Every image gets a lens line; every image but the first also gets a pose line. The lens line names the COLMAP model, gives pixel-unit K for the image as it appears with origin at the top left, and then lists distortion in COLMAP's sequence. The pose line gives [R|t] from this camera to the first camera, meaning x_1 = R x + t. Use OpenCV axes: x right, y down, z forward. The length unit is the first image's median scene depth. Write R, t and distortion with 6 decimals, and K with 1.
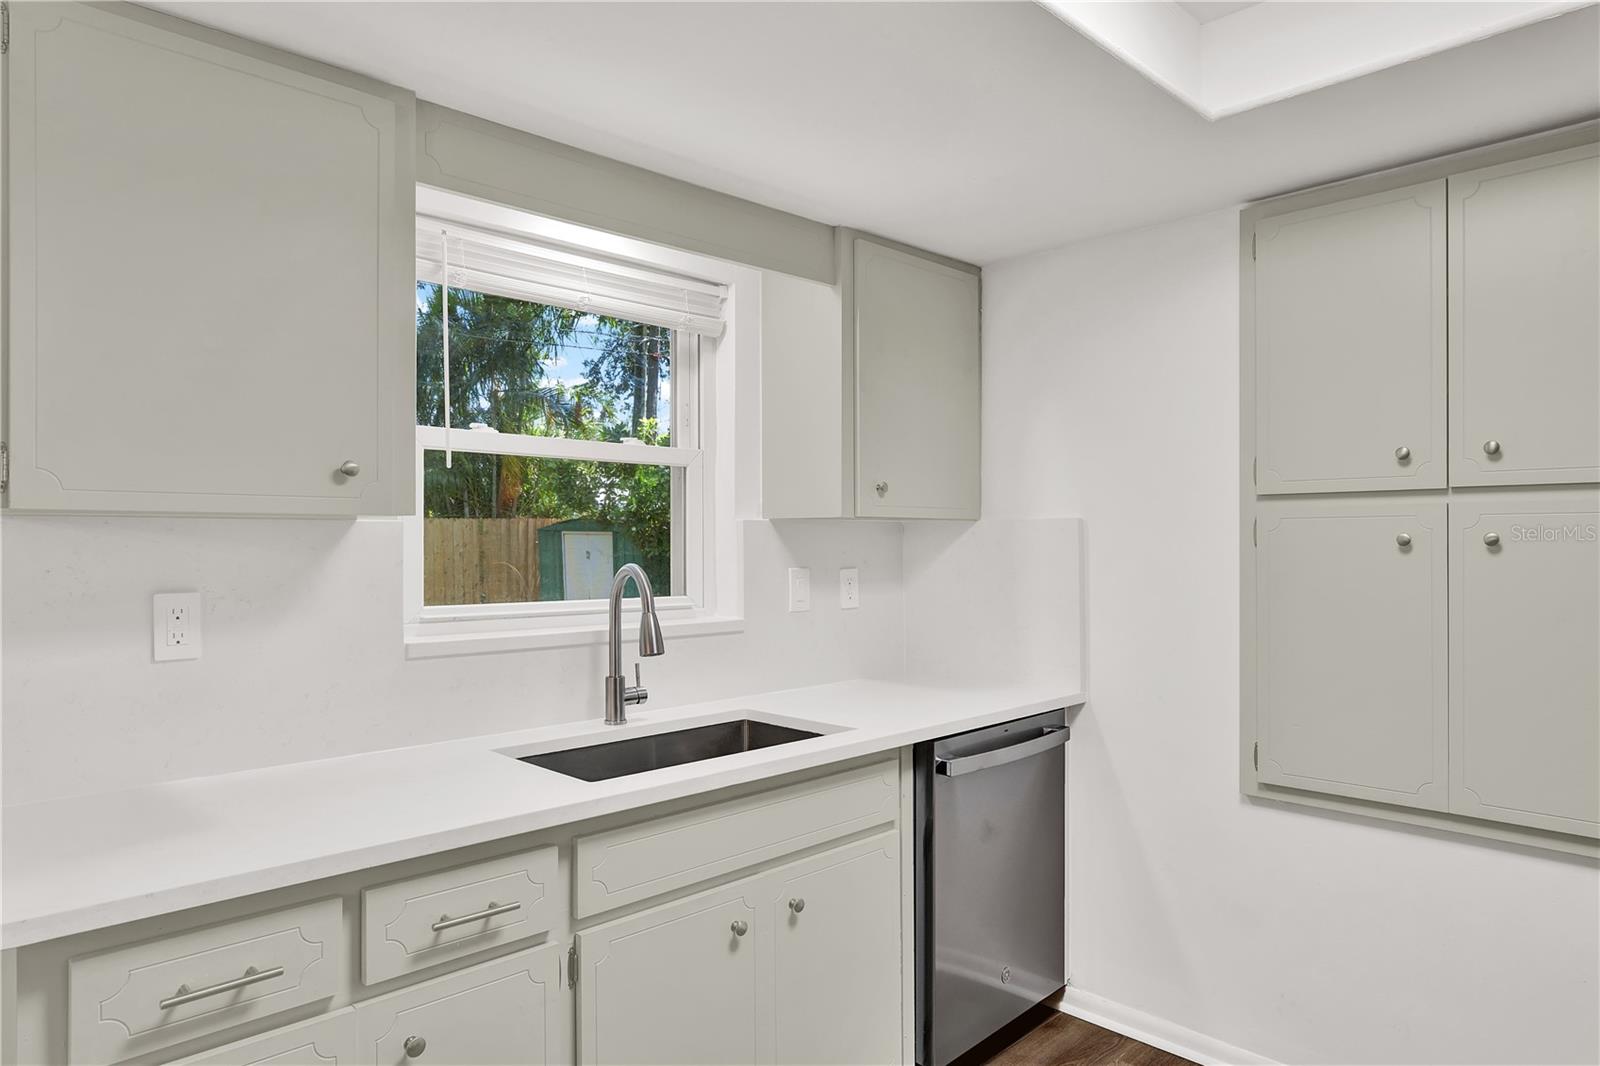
lens RADIAL K [[972.2, 0, 813.3], [0, 972.2, 540.8], [0, 0, 1]] dist [-0.014870, 0.004031]
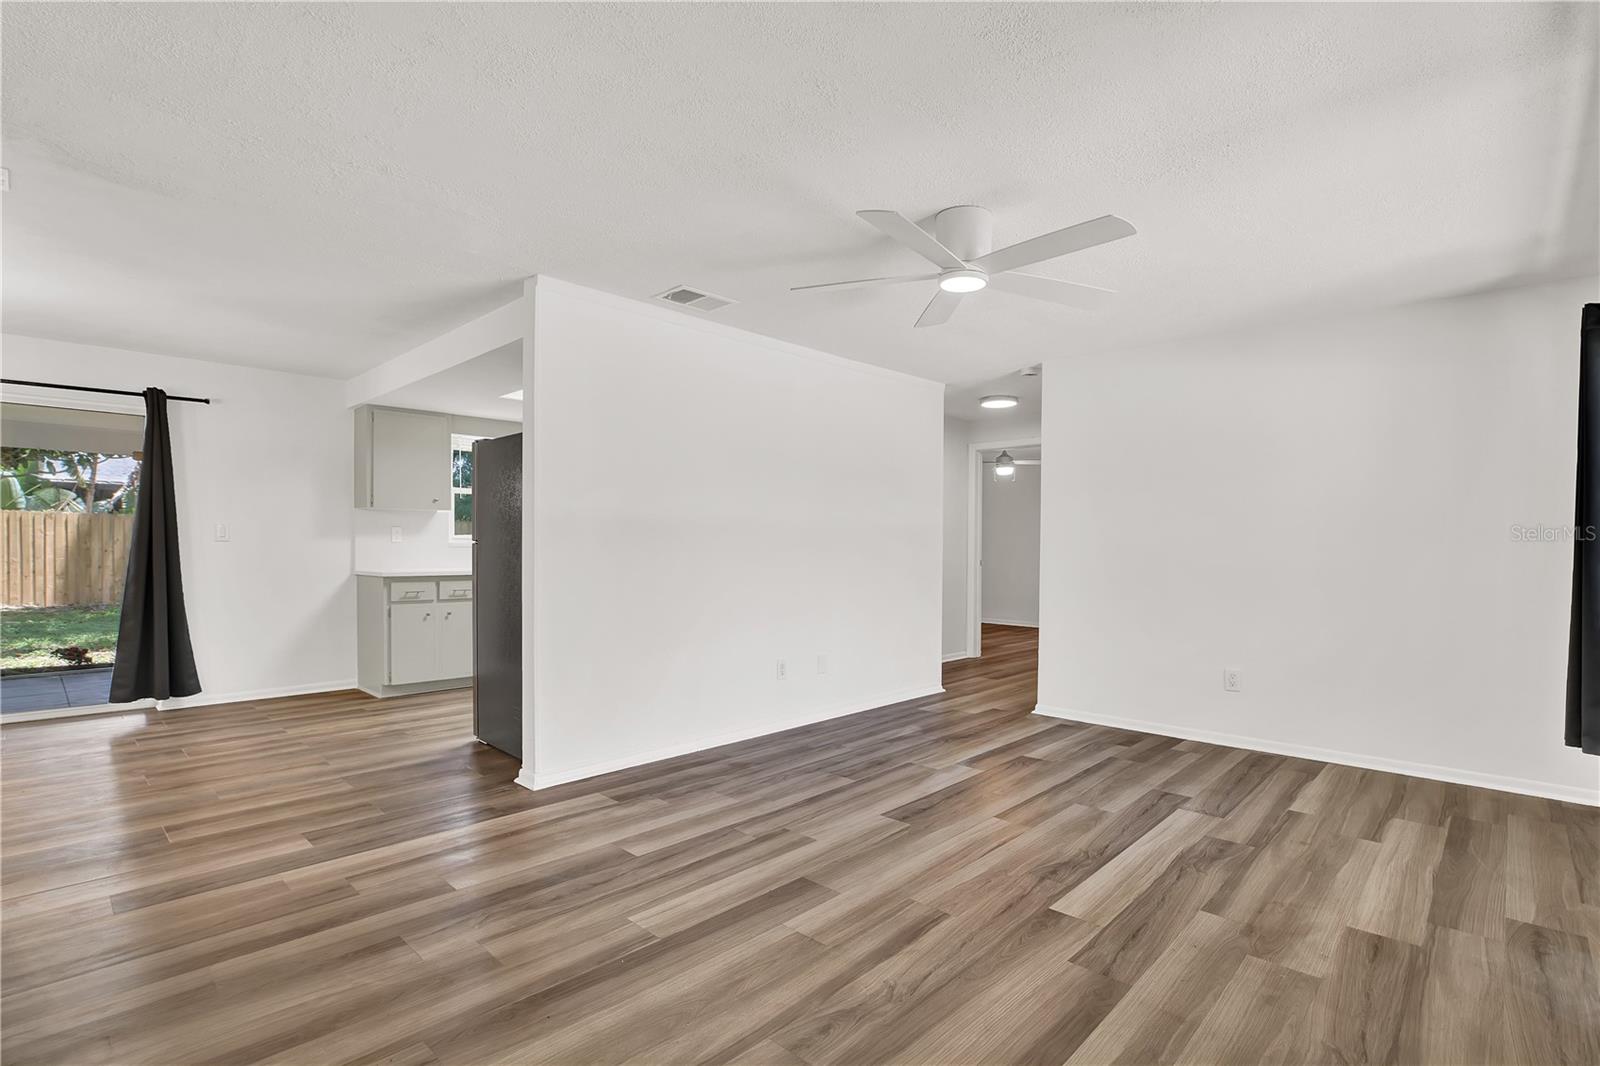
lens RADIAL K [[761.7, 0, 808.6], [0, 761.7, 547.7], [0, 0, 1]] dist [-0.037309, 0.006987]
pose [[0.999260, 0.008347, 0.037537, 0.830867], [-0.008367, 0.999965, 0.000363, 0.097785], [-0.037533, -0.000677, 0.999295, -1.906677]]
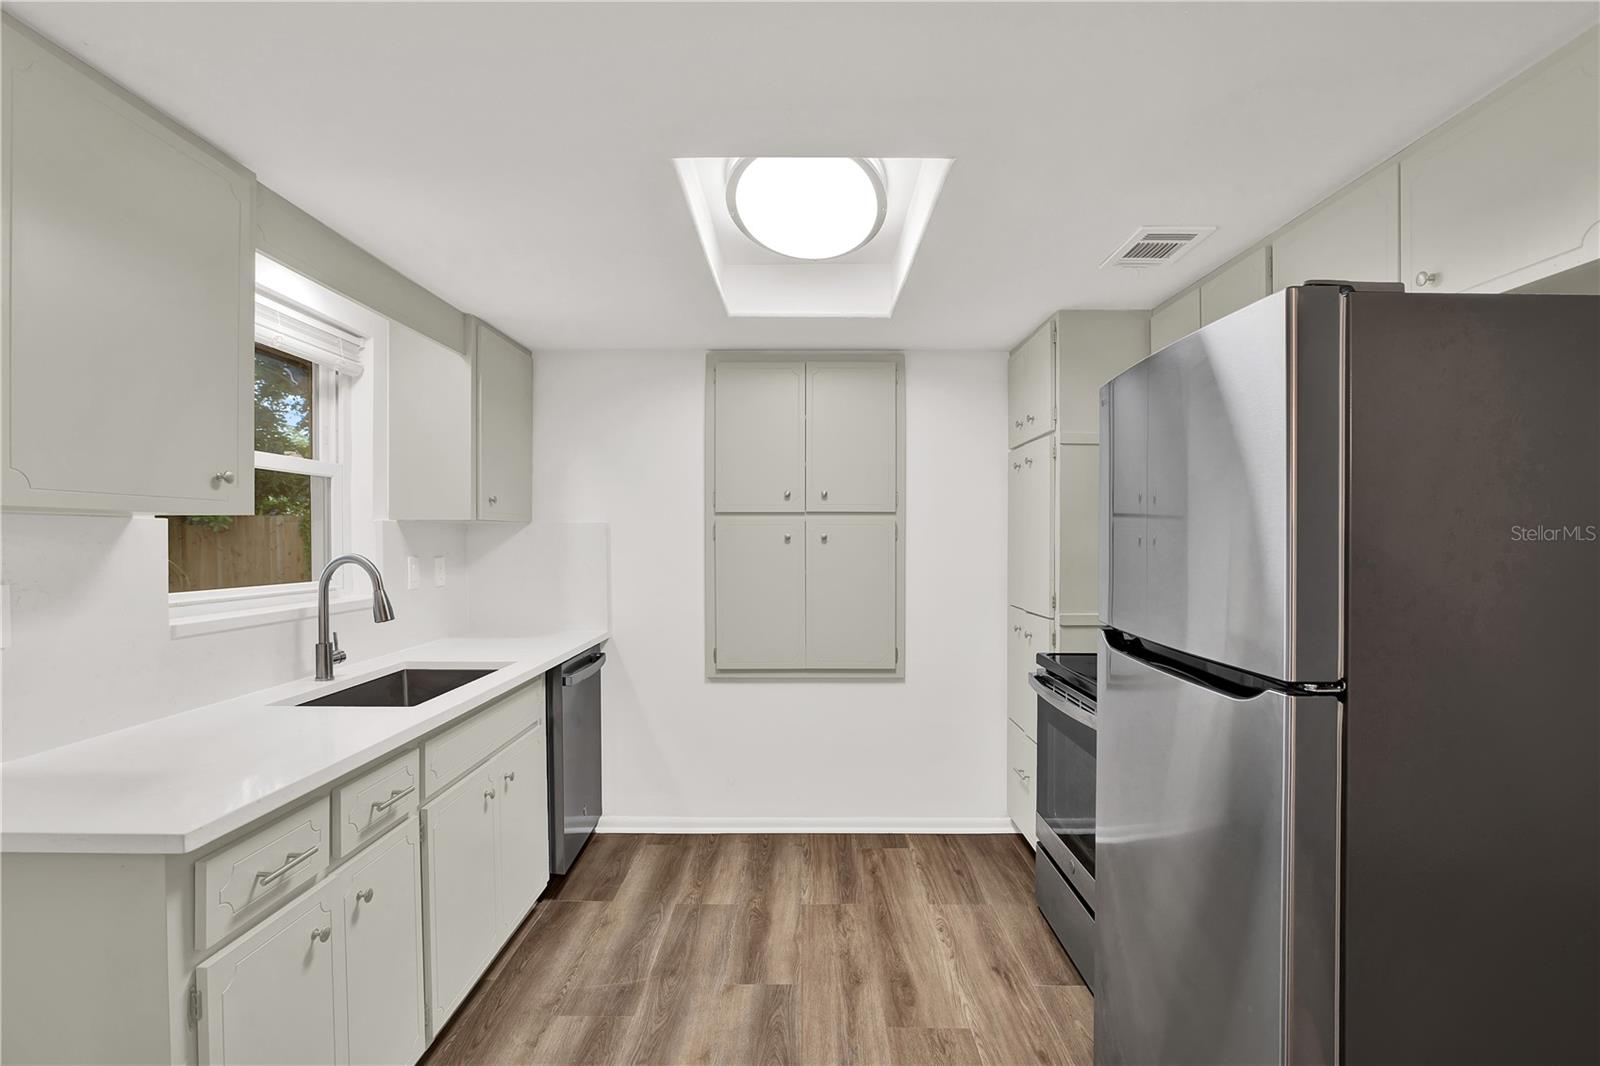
lens RADIAL K [[761.7, 0, 798.9], [0, 761.7, 535.3], [0, 0, 1]] dist [-0.037309, 0.006987]
pose [[0.707899, 0.004177, 0.706301, -0.453941], [-0.002149, 0.999991, -0.003760, 0.001400], [-0.706310, 0.001144, 0.707901, -0.131622]]
